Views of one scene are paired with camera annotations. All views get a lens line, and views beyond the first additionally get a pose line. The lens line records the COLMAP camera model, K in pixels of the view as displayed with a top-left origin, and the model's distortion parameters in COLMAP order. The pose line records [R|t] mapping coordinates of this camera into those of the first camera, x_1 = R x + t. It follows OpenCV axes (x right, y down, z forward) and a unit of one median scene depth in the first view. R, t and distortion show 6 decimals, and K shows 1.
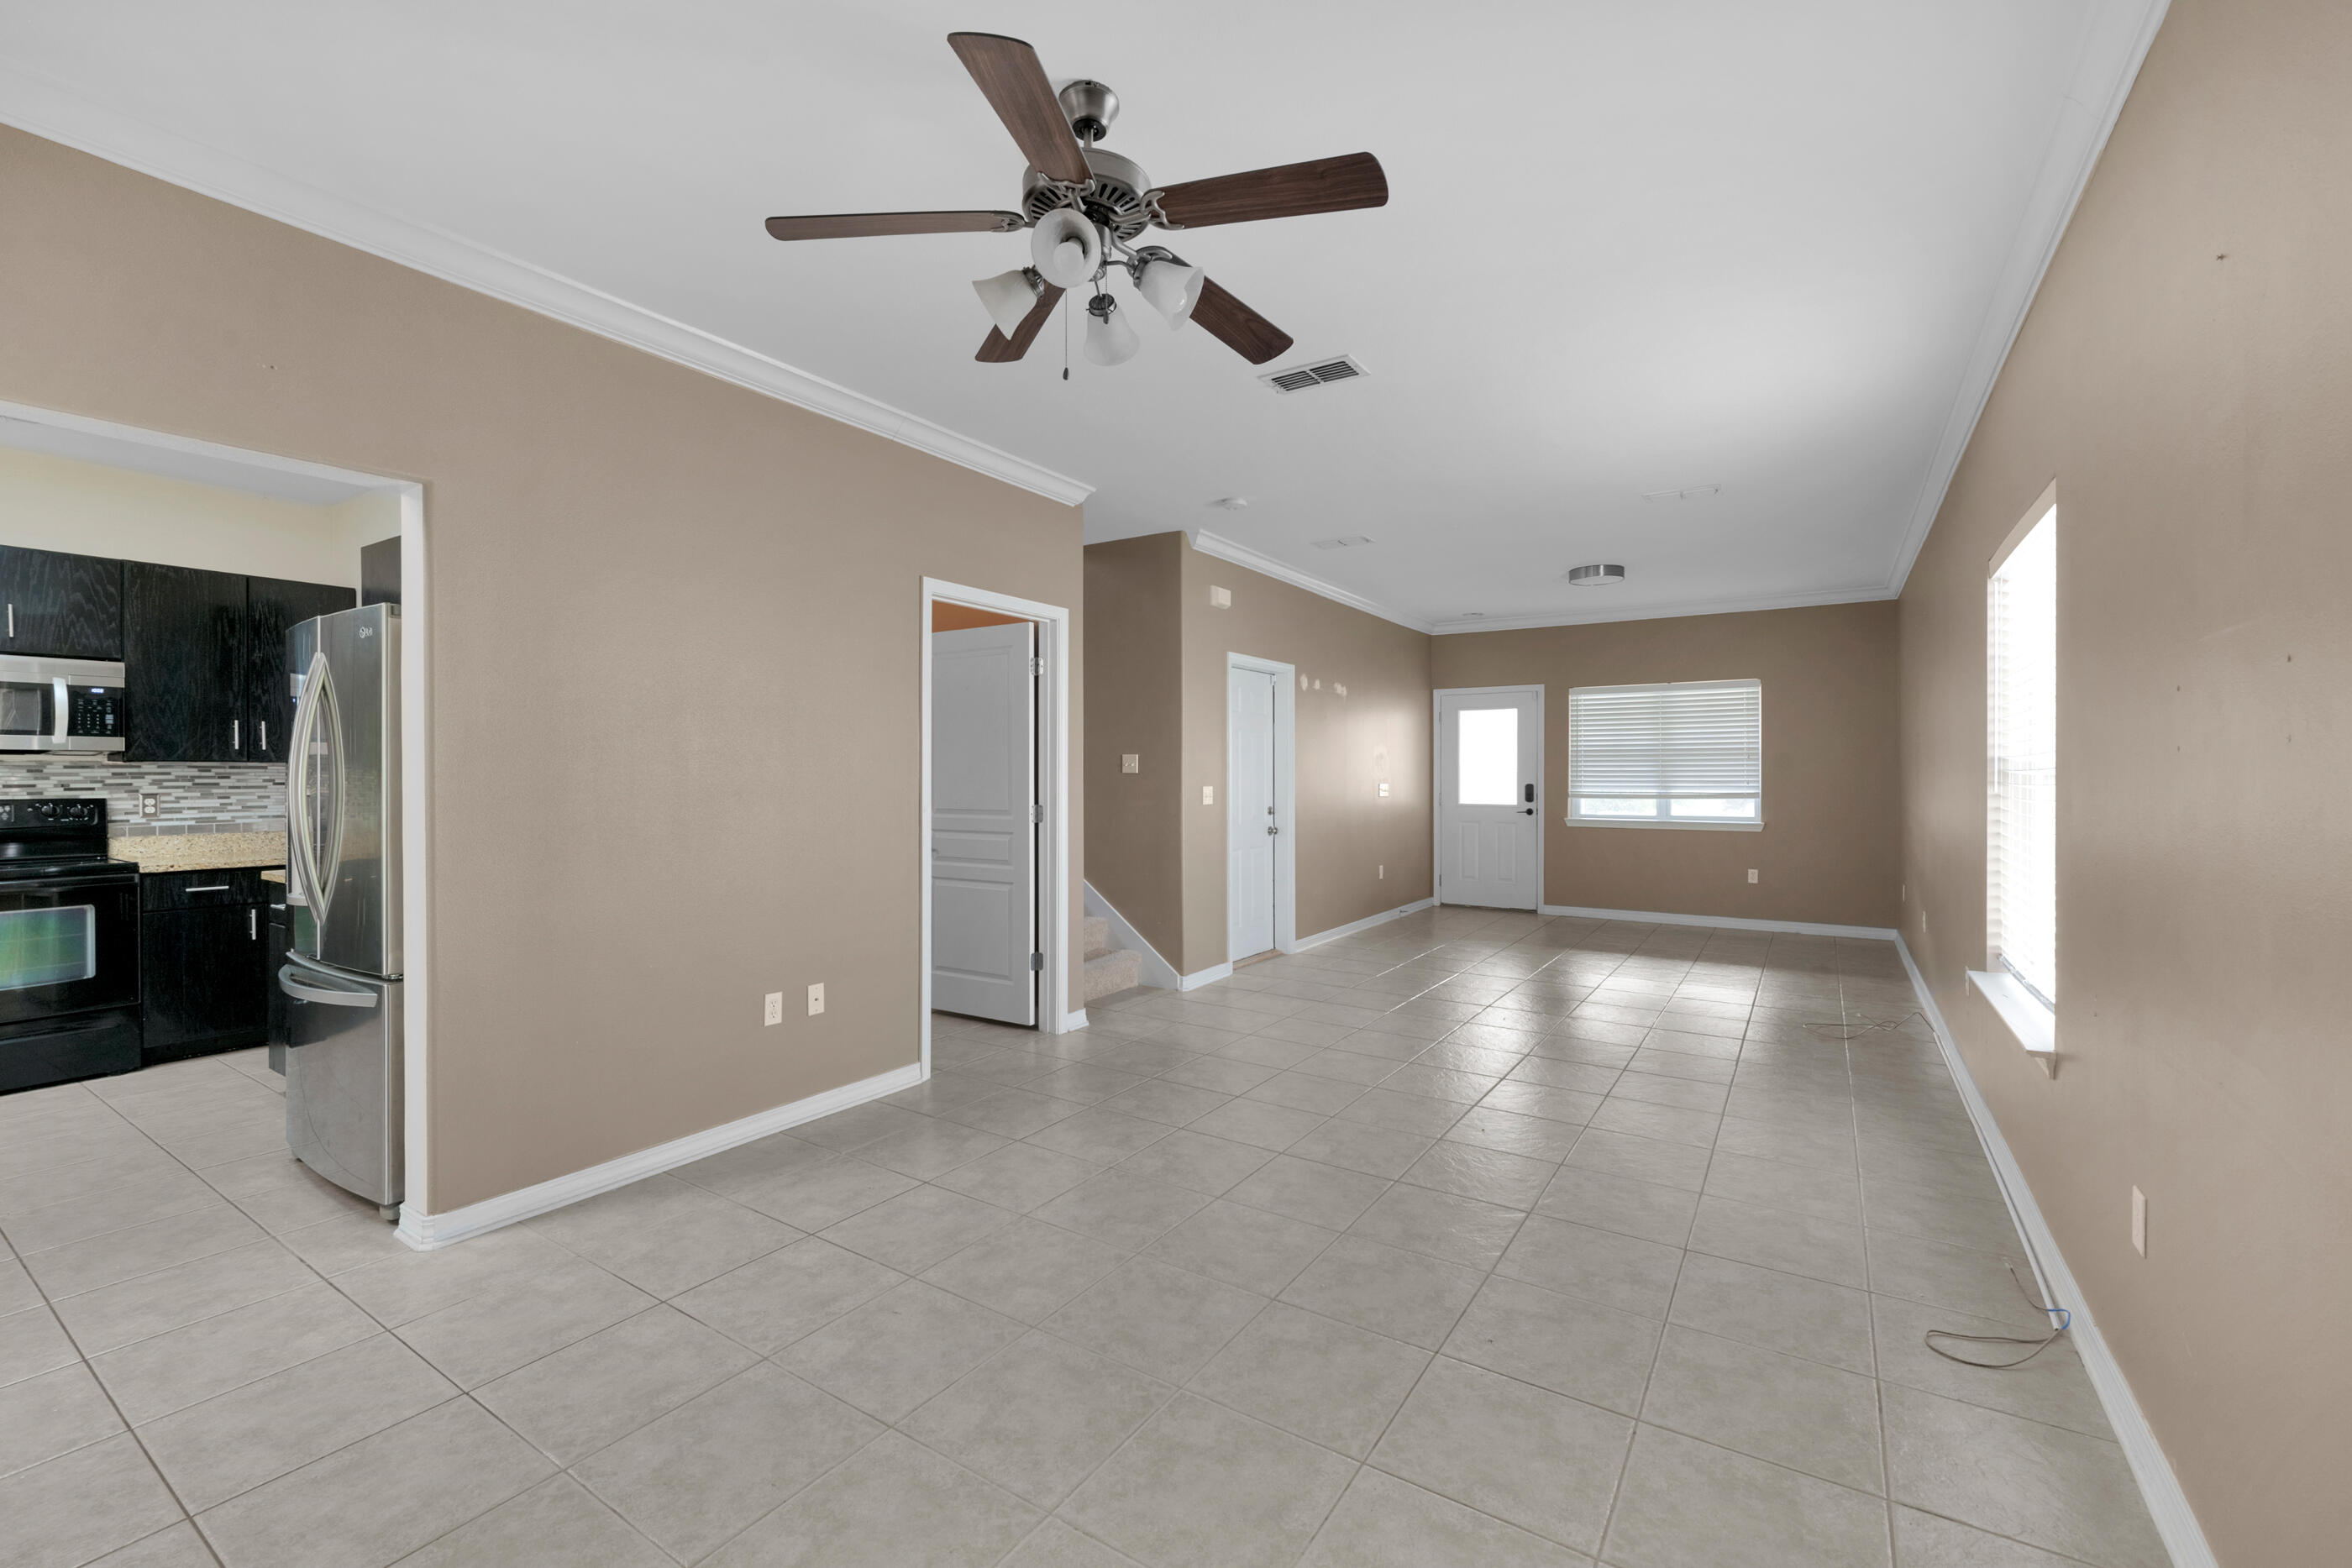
lens RADIAL K [[971.8, 0, 1176.5], [0, 971.8, 768.9], [0, 0, 1]] dist [0.000849, -0.000331]
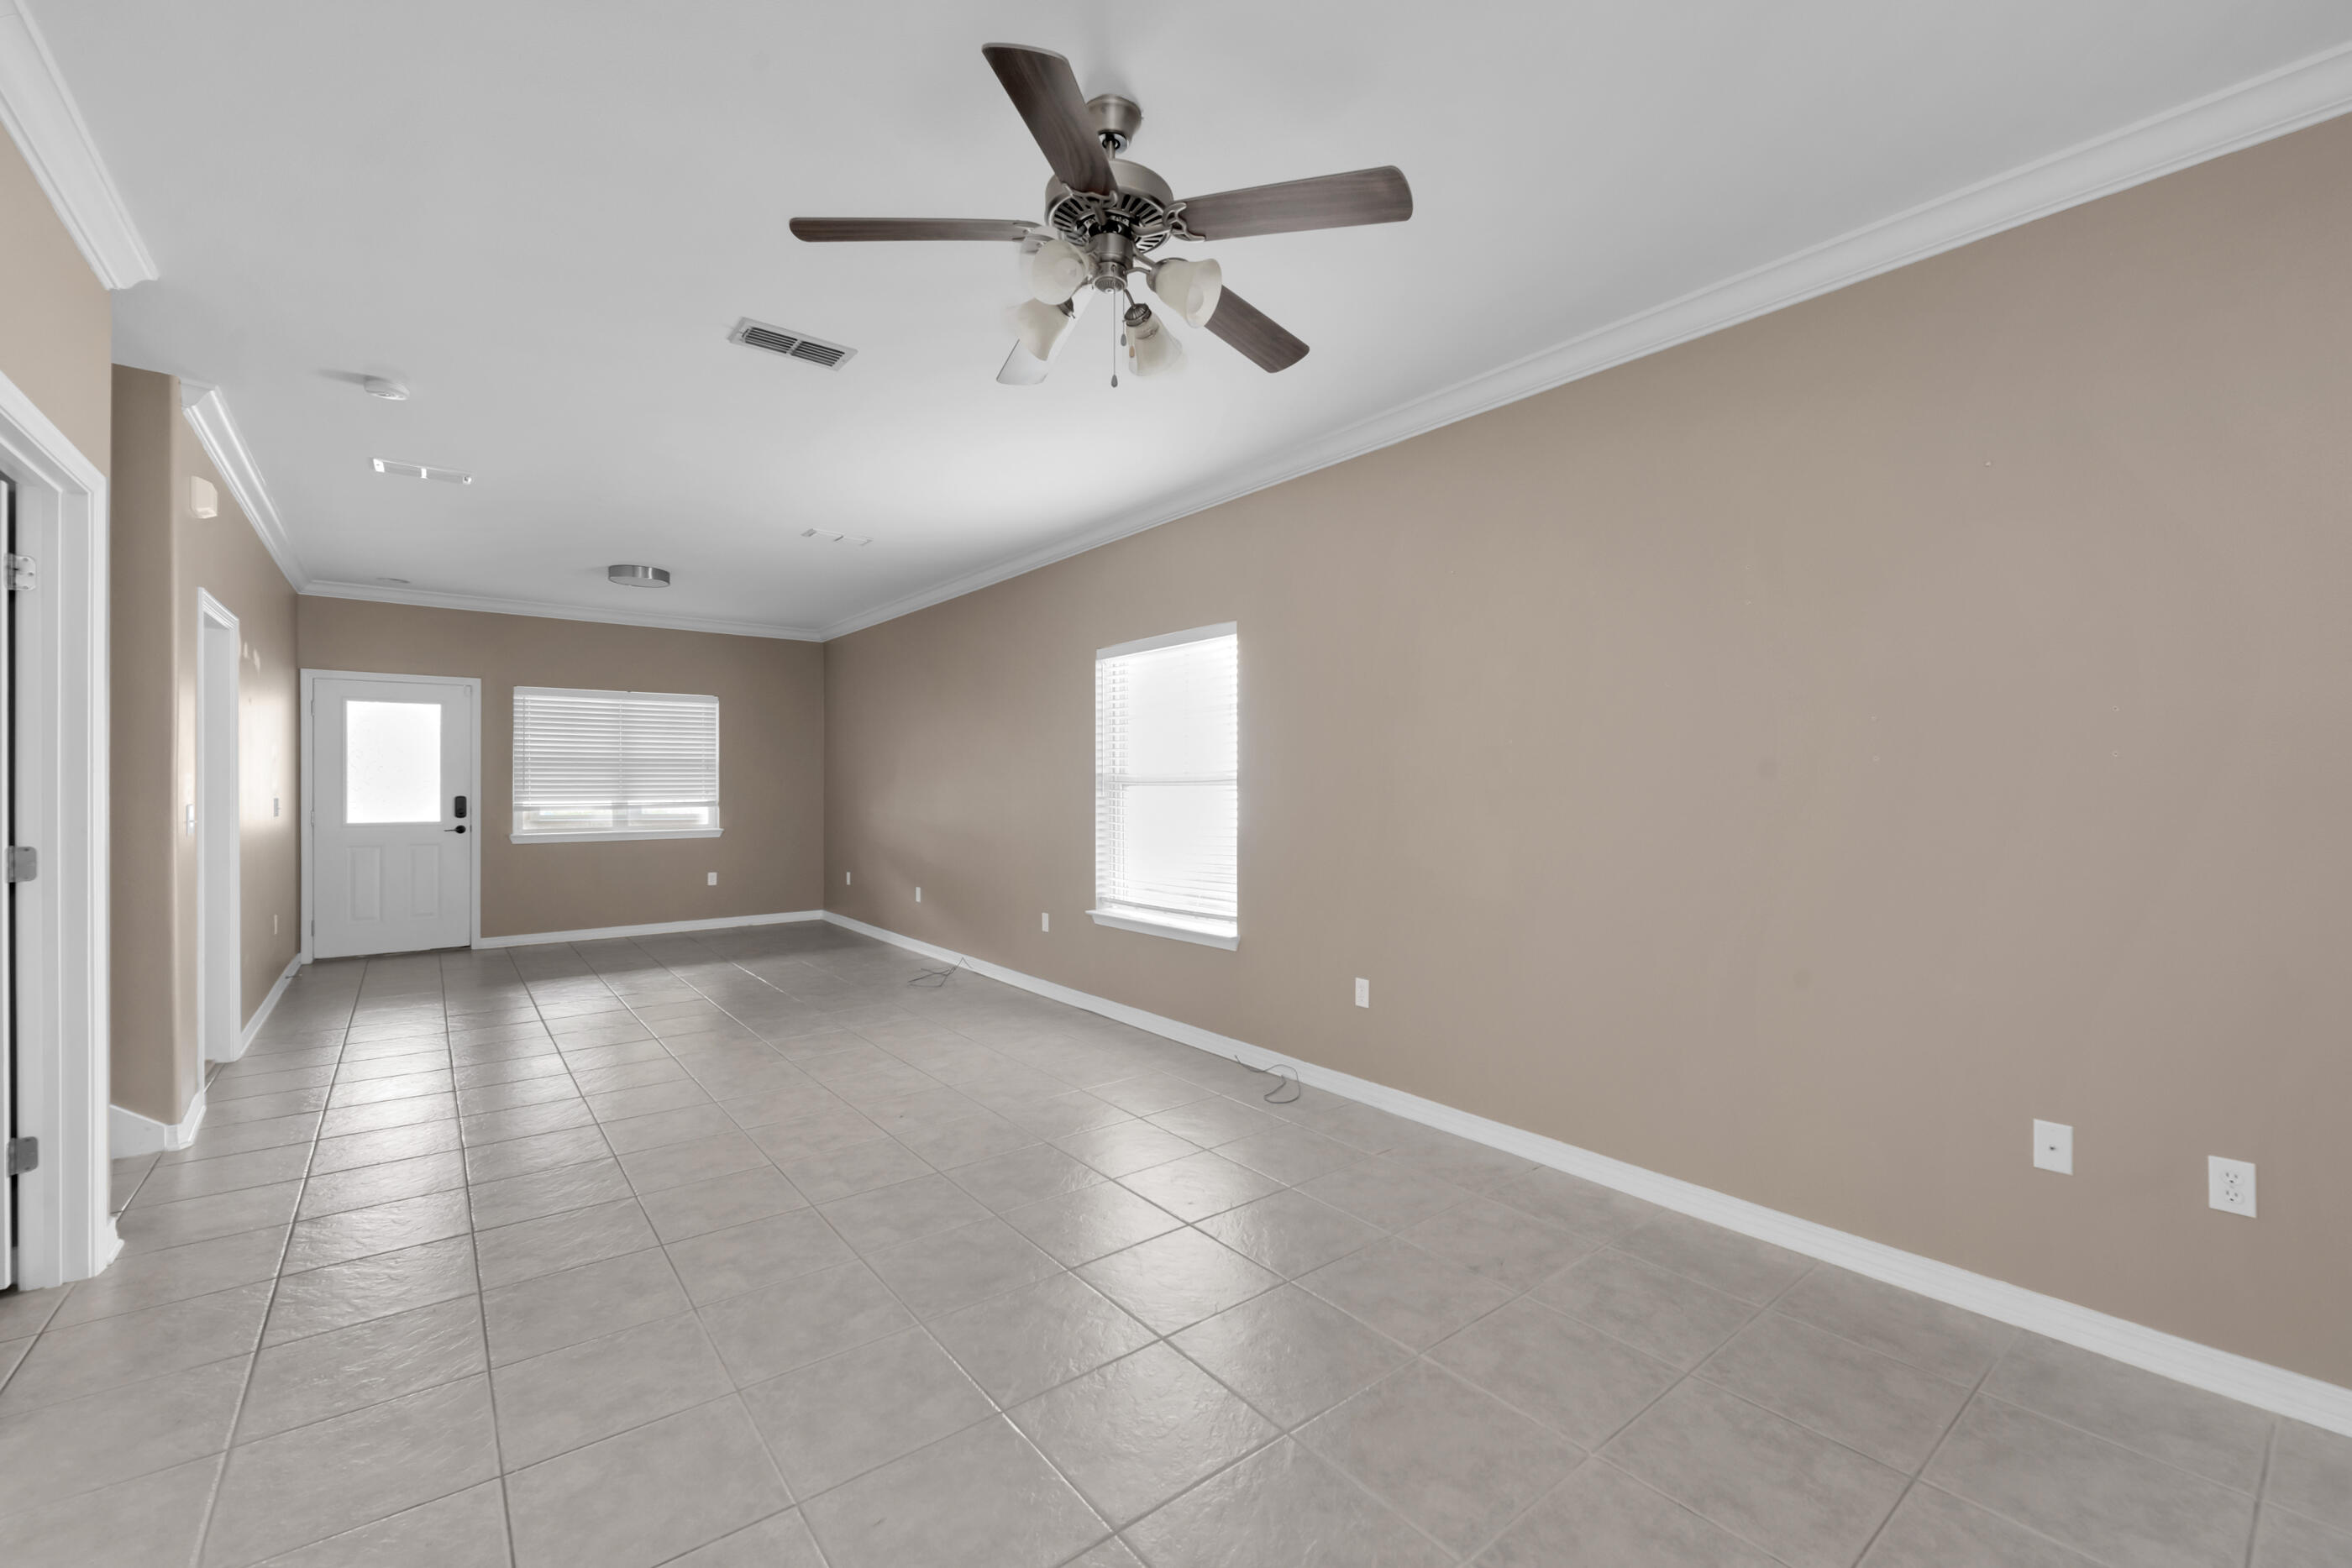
lens RADIAL K [[971.8, 0, 1194.4], [0, 971.8, 779.5], [0, 0, 1]] dist [0.000849, -0.000331]
pose [[0.304913, 0.003427, 0.952374, -0.249528], [-0.004245, 0.999988, -0.002239, 0.000354], [-0.952371, -0.003360, 0.304924, 0.150881]]
